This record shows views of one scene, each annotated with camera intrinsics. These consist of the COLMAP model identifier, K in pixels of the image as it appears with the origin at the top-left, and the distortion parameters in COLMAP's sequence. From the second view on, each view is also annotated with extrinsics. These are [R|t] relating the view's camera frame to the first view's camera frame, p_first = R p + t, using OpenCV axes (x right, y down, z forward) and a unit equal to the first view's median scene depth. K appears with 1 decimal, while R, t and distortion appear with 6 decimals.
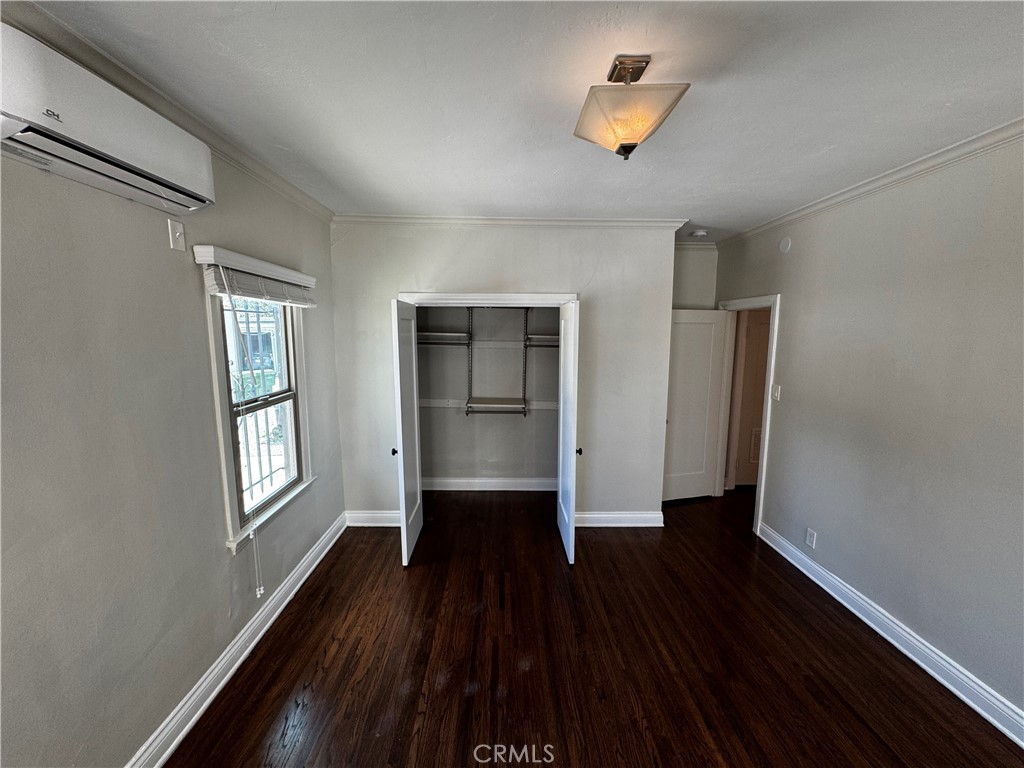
lens RADIAL K [[411.4, 0, 512.0], [0, 411.4, 384.0], [0, 0, 1]] dist [0.000189, 0.000114]
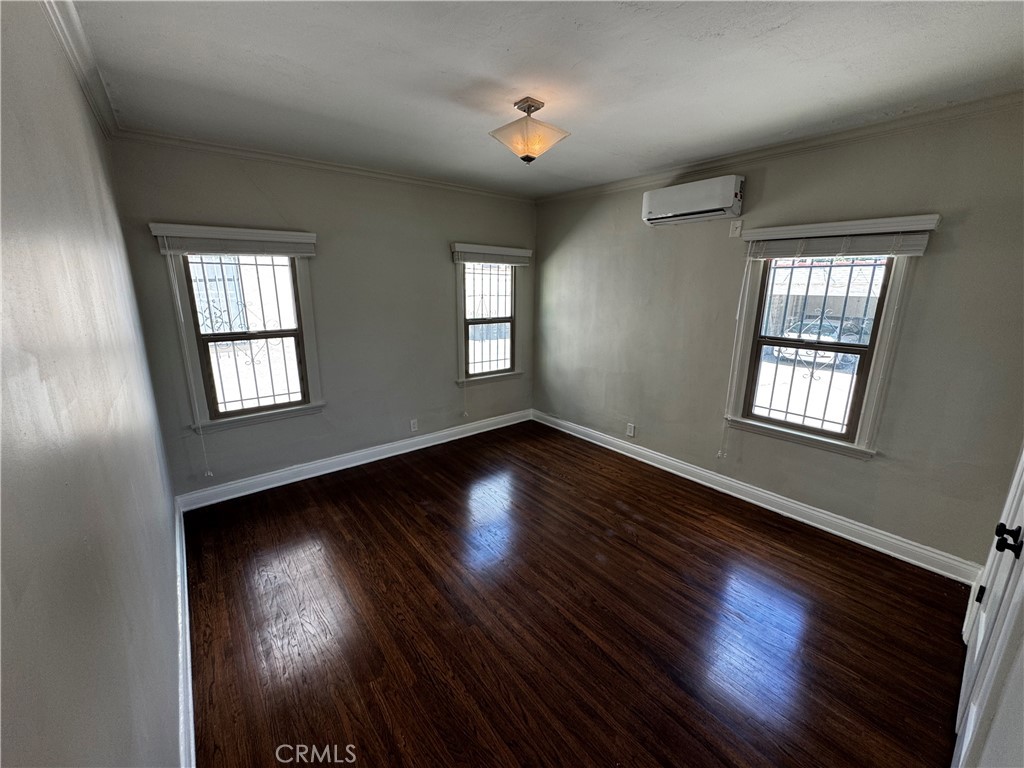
lens RADIAL K [[411.4, 0, 512.0], [0, 411.4, 384.0], [0, 0, 1]] dist [0.000189, 0.000114]
pose [[-0.796652, 0.133860, -0.589429, 0.887365], [-0.085900, 0.940198, 0.329619, -0.189001], [0.598303, 0.313224, -0.737513, 1.561647]]
